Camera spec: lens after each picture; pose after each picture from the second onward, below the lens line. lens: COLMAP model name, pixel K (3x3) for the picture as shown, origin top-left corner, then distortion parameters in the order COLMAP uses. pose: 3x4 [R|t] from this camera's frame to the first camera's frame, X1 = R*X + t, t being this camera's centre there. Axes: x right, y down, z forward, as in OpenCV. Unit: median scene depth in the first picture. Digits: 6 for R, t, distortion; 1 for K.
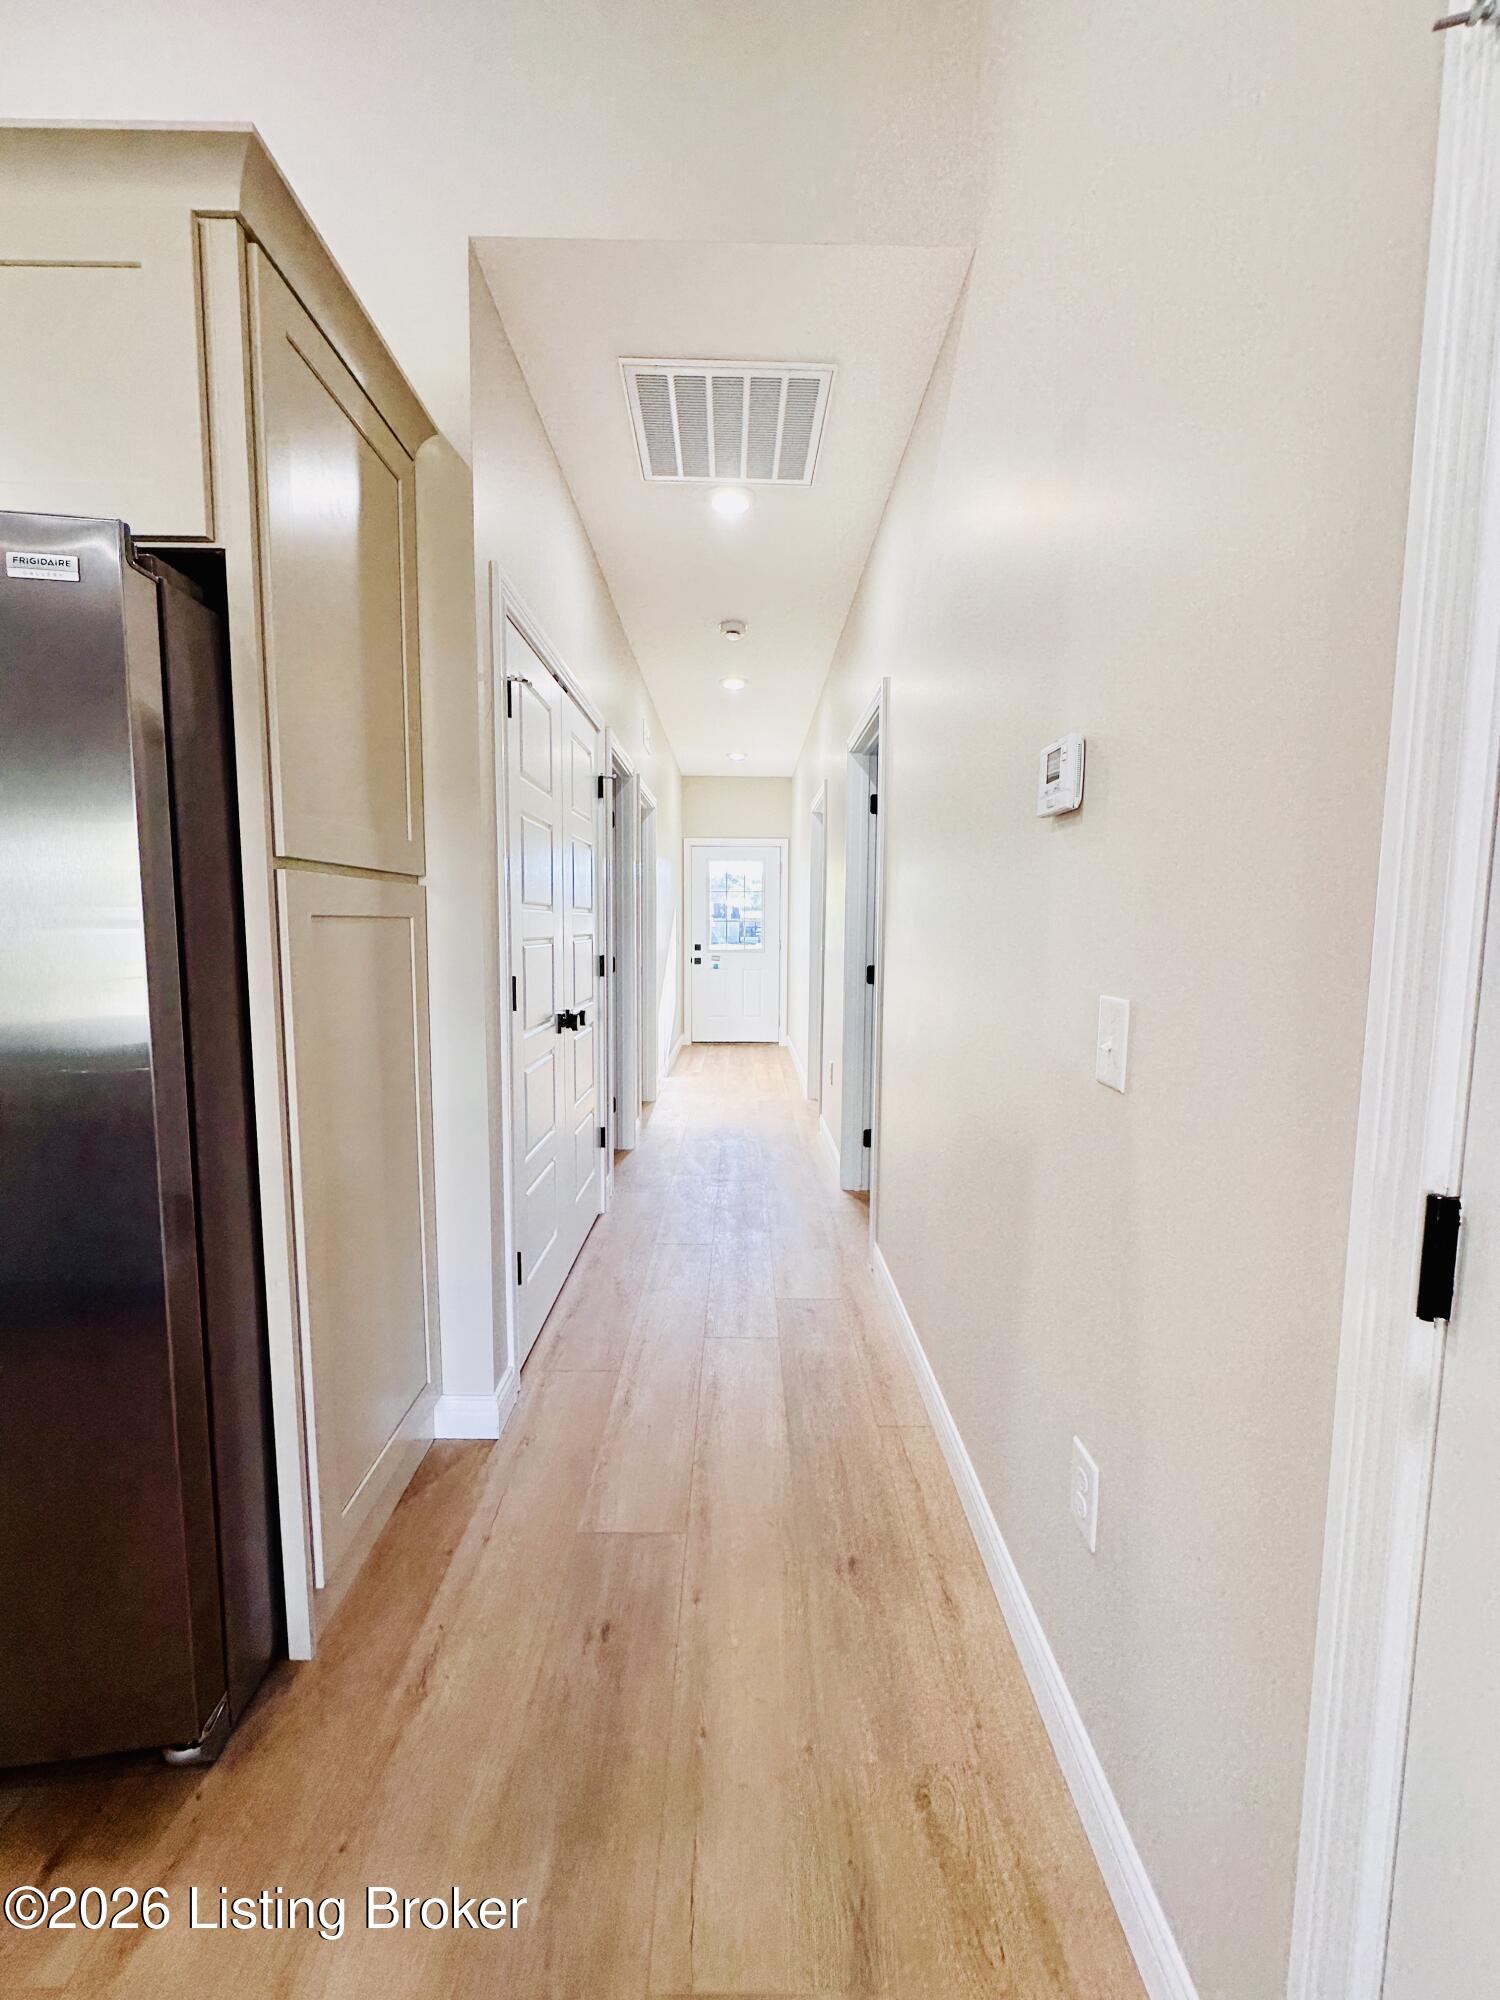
lens RADIAL K [[796.8, 0, 749.7], [0, 796.8, 1001.2], [0, 0, 1]] dist [-0.003524, 0.000900]
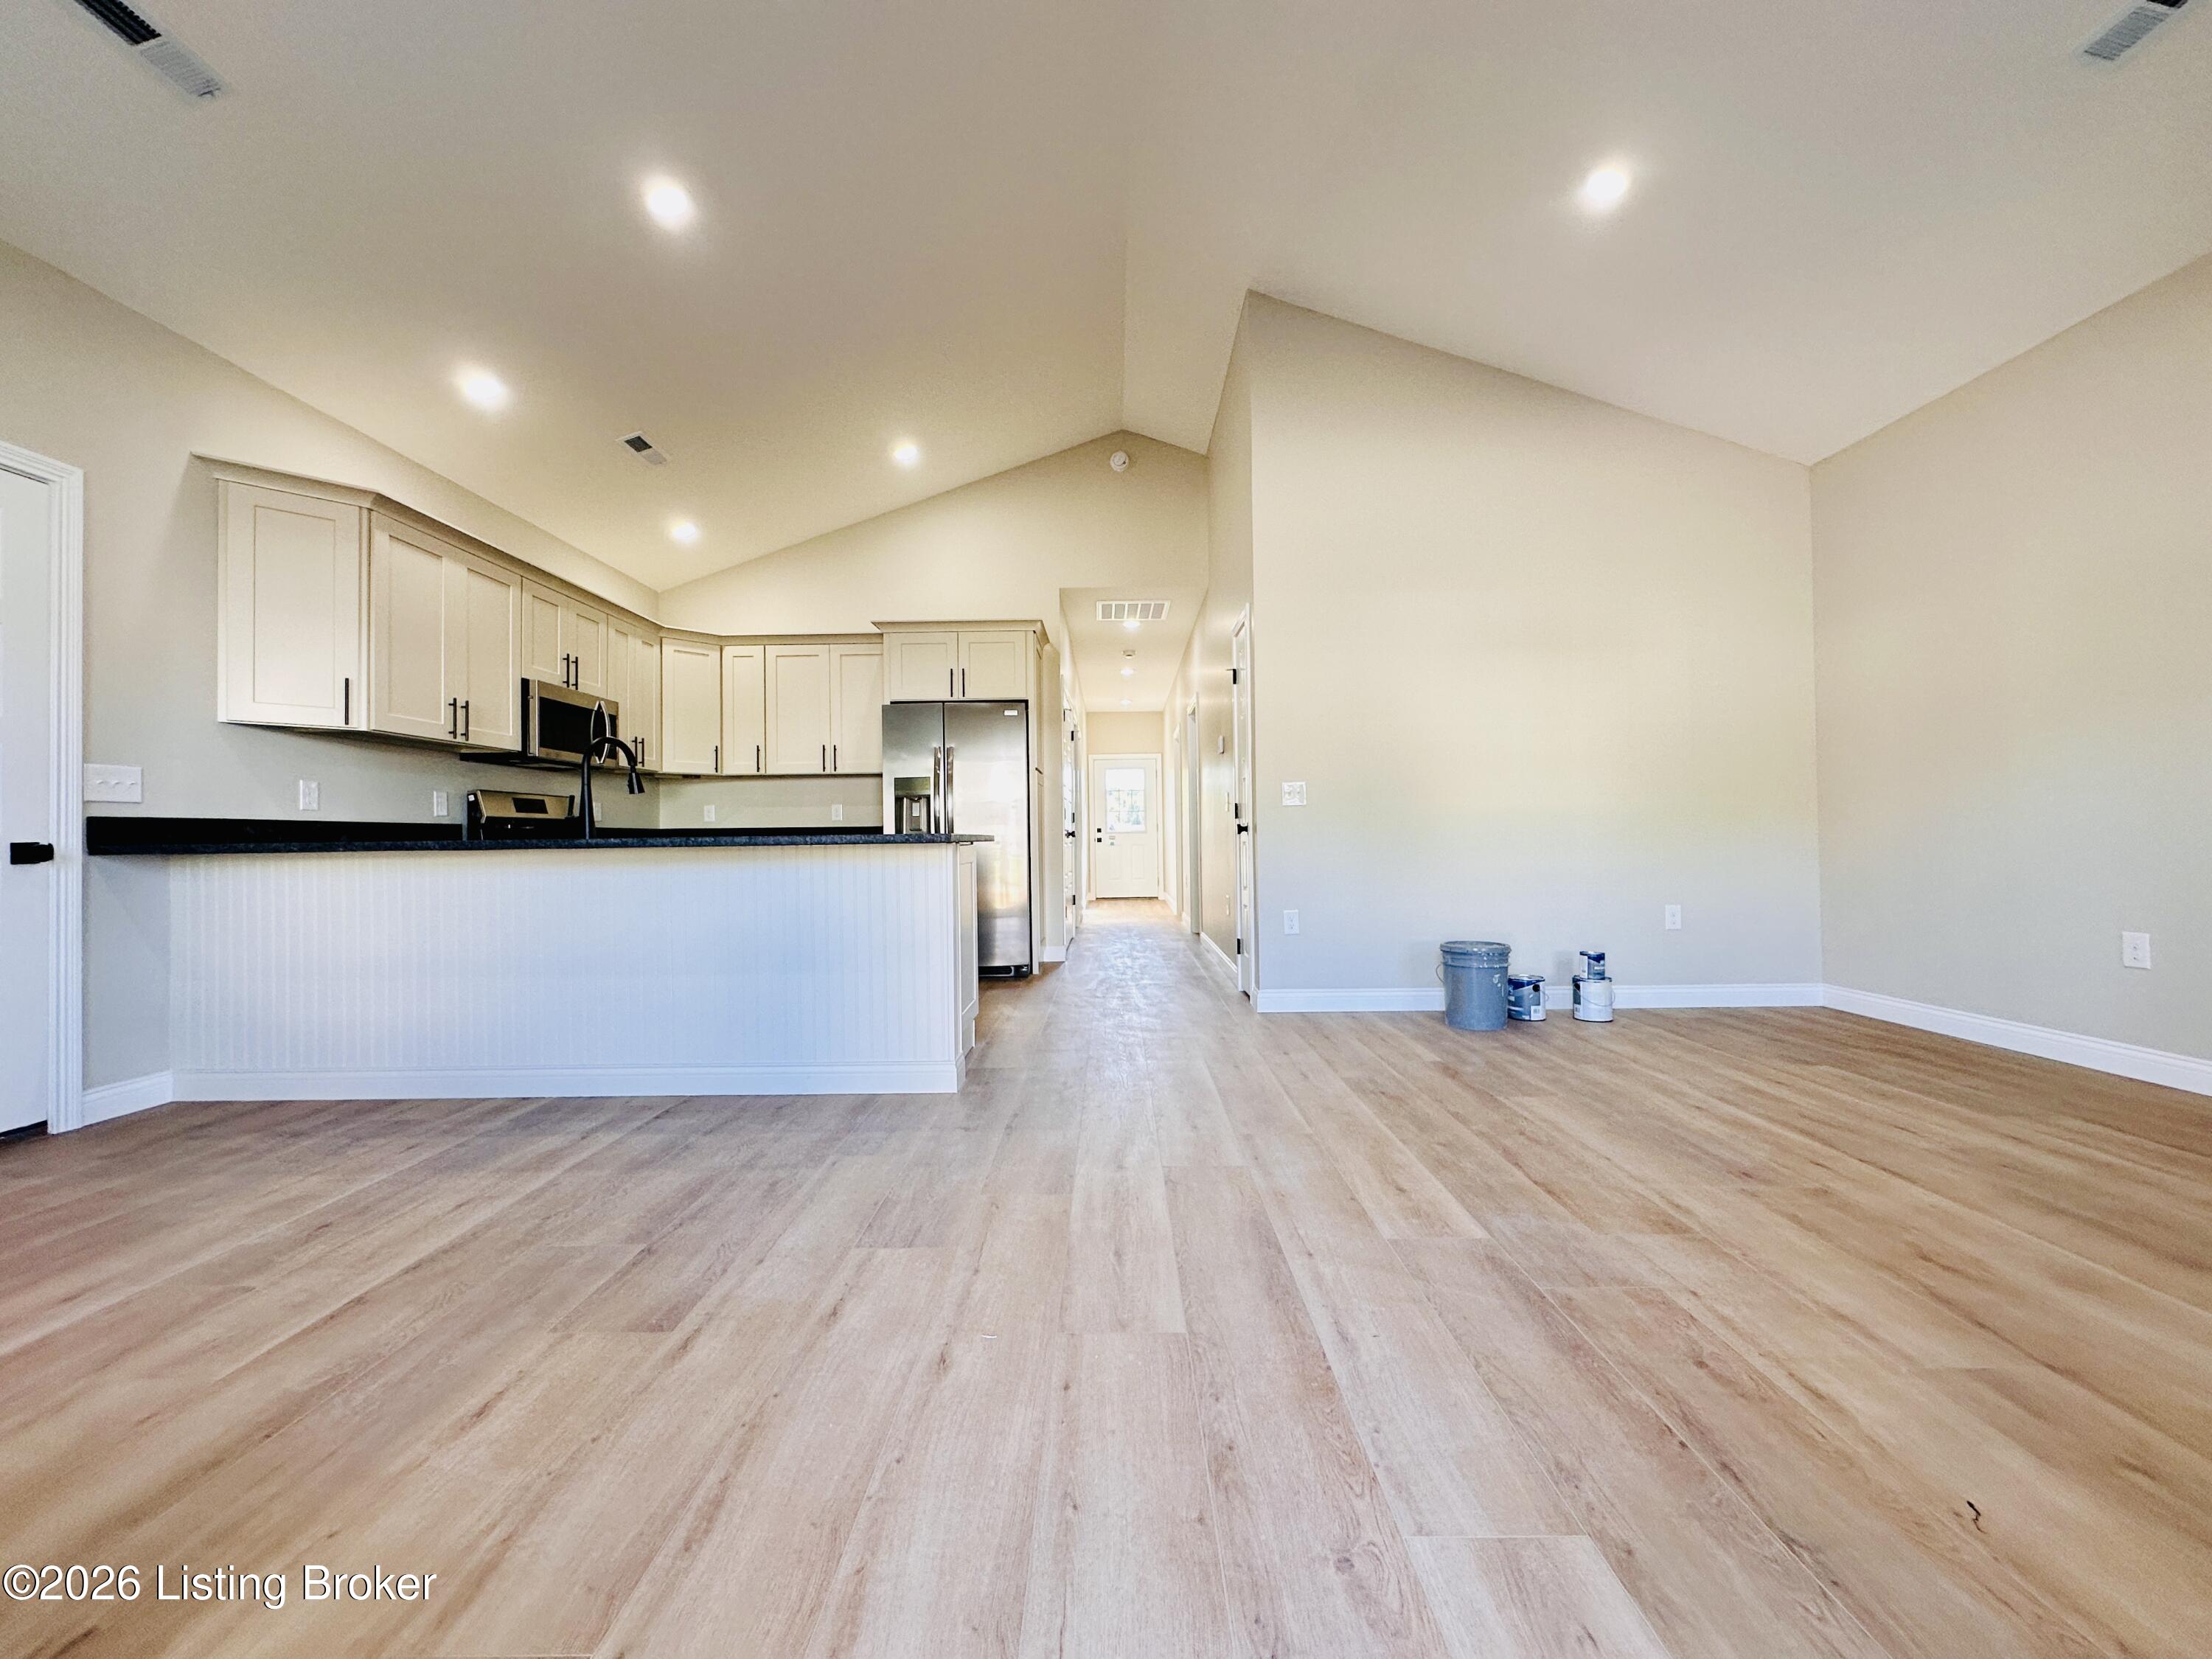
lens RADIAL K [[881.3, 0, 1107.3], [0, 881.3, 829.7], [0, 0, 1]] dist [-0.003524, 0.000900]
pose [[0.999560, -0.022678, -0.019115, -0.089265], [0.020444, 0.993732, -0.109906, 0.445501], [0.021488, 0.109467, 0.993758, -2.396589]]
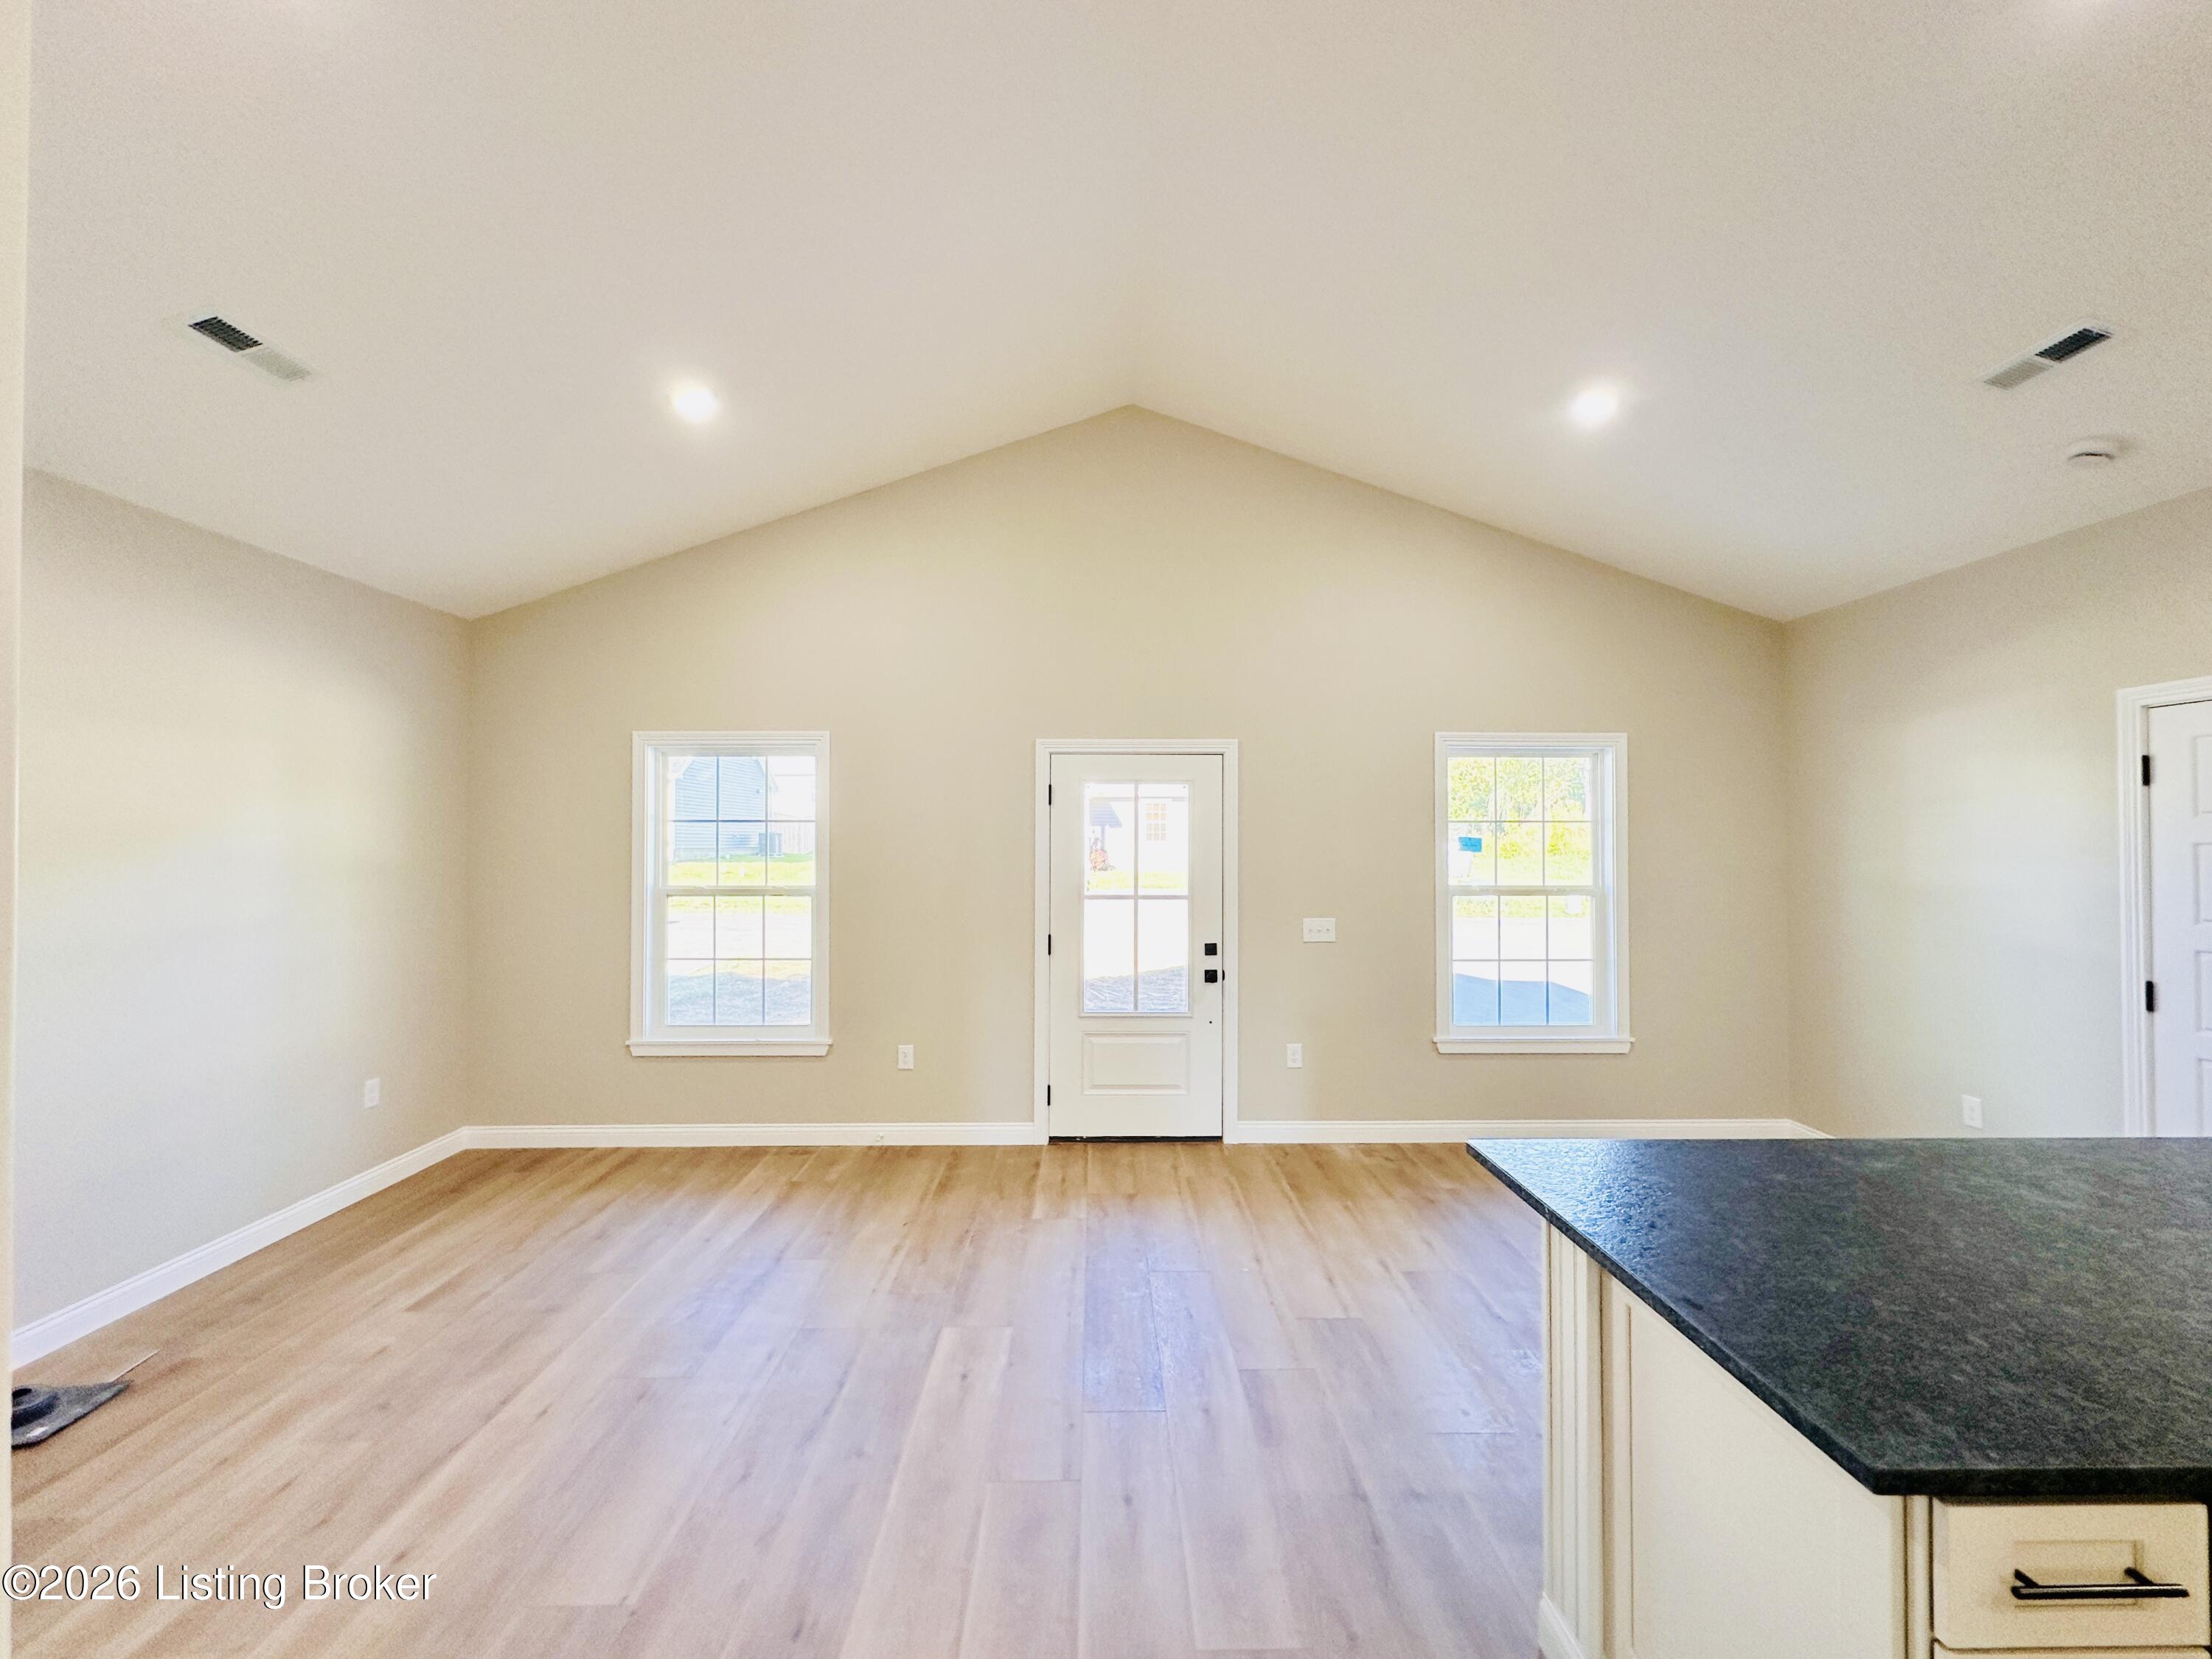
lens RADIAL K [[881.3, 0, 1107.4], [0, 881.3, 832.1], [0, 0, 1]] dist [-0.003524, 0.000900]
pose [[-0.999964, -0.008104, -0.002323, 0.049504], [-0.008278, 0.996010, 0.088862, -0.179348], [0.001594, 0.088878, -0.996041, 0.115953]]
